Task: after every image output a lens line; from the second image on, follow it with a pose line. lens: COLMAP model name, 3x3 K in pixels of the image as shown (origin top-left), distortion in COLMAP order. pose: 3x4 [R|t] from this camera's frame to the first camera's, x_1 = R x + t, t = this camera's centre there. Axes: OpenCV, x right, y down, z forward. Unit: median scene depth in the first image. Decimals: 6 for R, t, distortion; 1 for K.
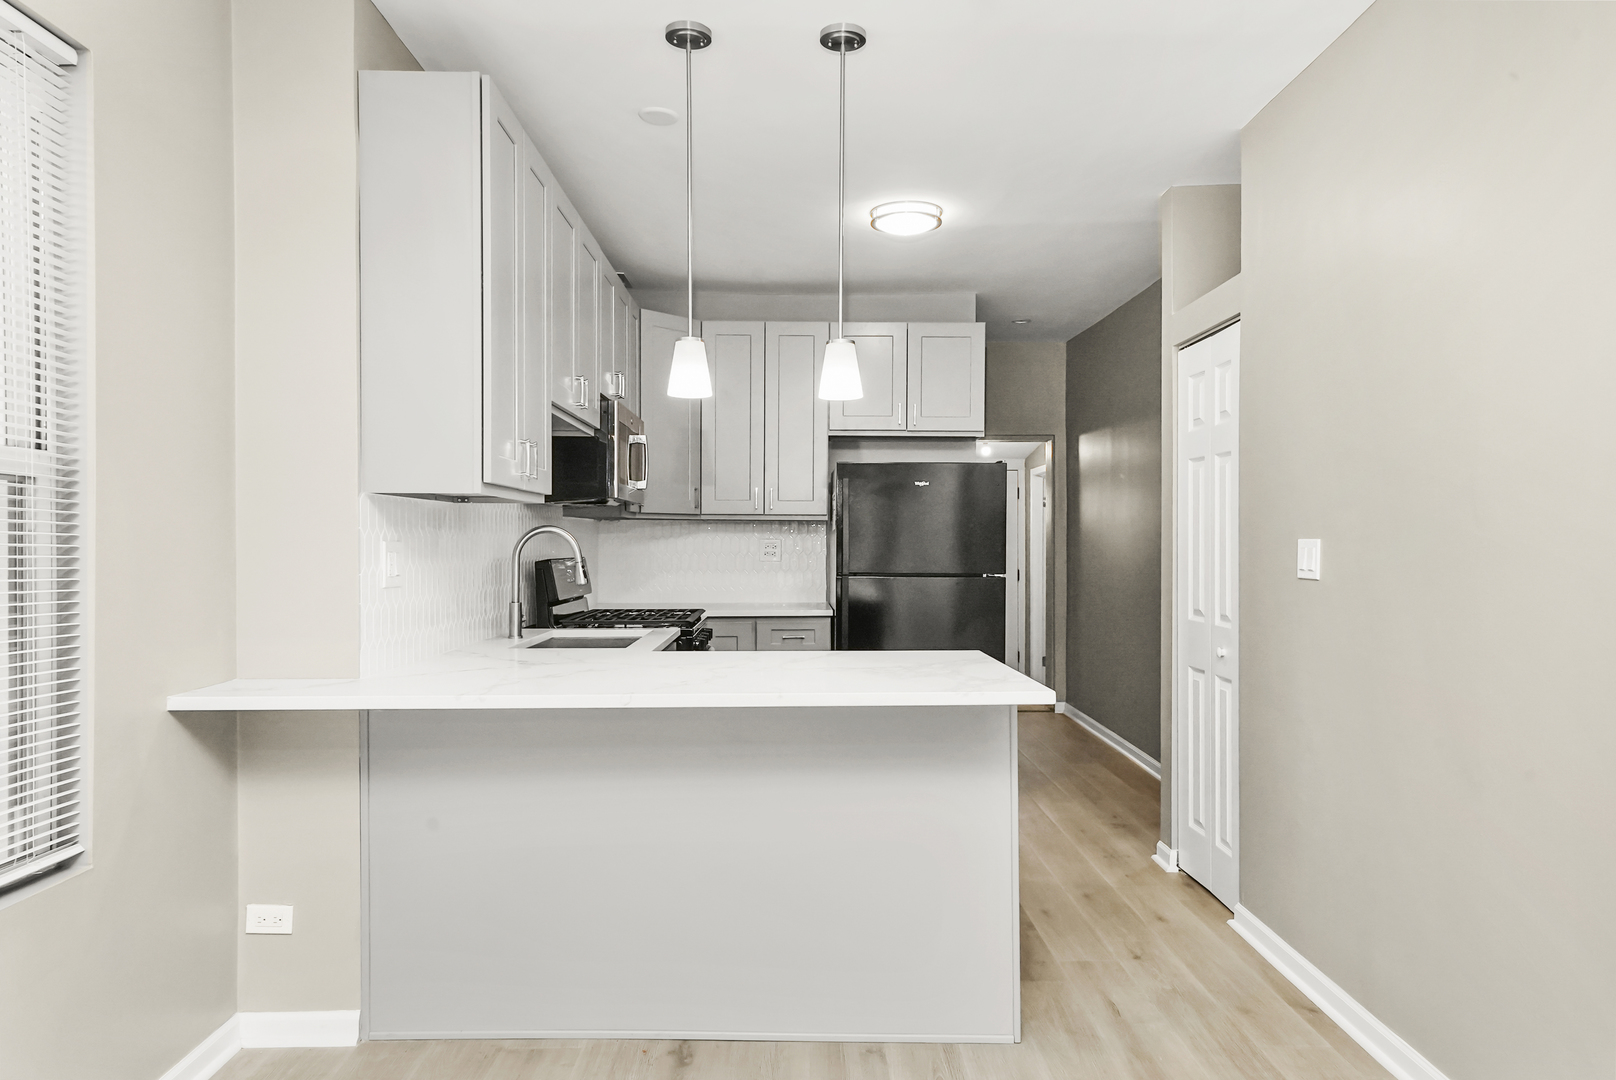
lens RADIAL K [[1078.0, 0, 805.4], [0, 1078.0, 541.6], [0, 0, 1]] dist [0.007317, 0.000320]
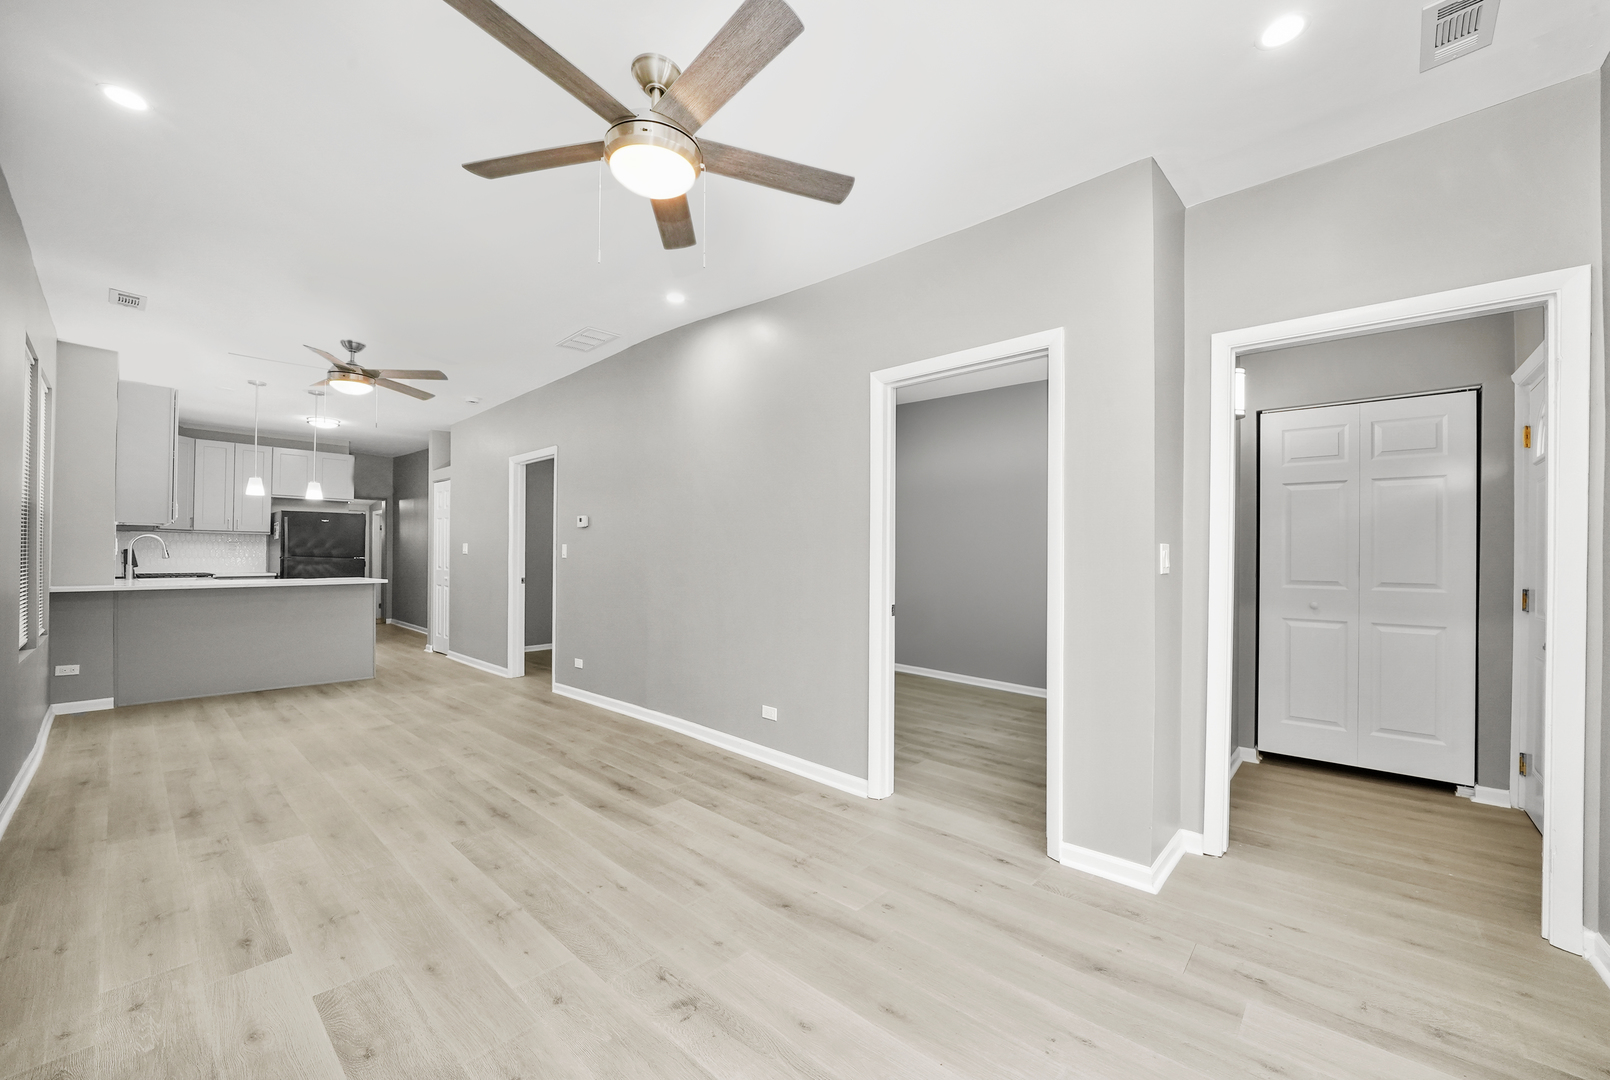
lens RADIAL K [[615.0, 0, 772.4], [0, 615.0, 552.7], [0, 0, 1]] dist [0.006906, 0.000465]
pose [[0.705413, 0.003797, 0.708786, -0.180901], [-0.006035, 0.999982, 0.000649, 0.013421], [-0.708771, -0.004736, 0.705423, -0.766060]]
